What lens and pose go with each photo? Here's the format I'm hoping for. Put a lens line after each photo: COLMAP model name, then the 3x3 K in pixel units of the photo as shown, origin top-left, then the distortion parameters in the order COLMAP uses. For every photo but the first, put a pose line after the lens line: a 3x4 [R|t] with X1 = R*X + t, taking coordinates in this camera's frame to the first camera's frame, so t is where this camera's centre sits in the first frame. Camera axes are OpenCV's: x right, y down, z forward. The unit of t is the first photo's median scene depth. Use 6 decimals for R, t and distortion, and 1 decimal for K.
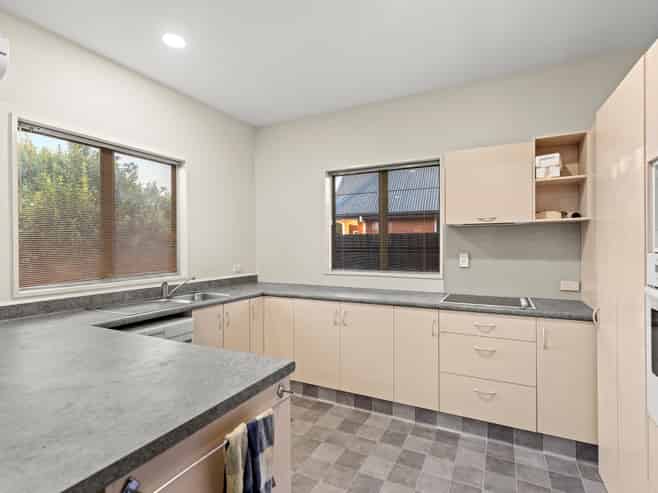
lens RADIAL K [[336.2, 0, 329.3], [0, 336.2, 247.1], [0, 0, 1]] dist [0.001061, 0.000080]
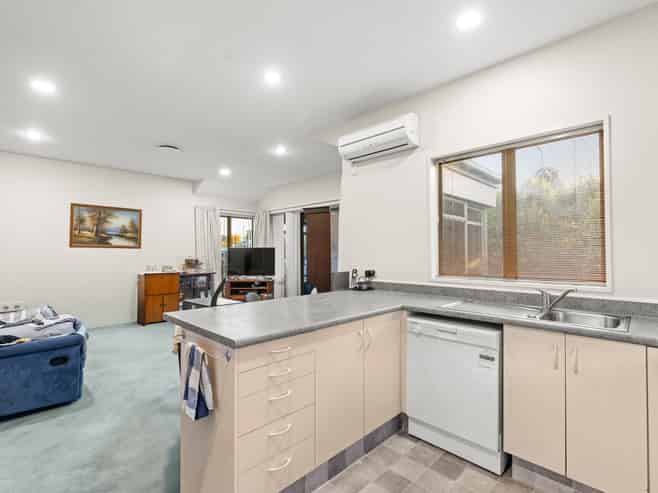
lens RADIAL K [[336.2, 0, 331.5], [0, 336.2, 247.9], [0, 0, 1]] dist [0.001061, 0.000080]
pose [[-0.306532, 0.004141, -0.951851, 0.462226], [0.003761, 0.999988, 0.003139, -0.000480], [0.951853, -0.002618, -0.306543, 0.799441]]
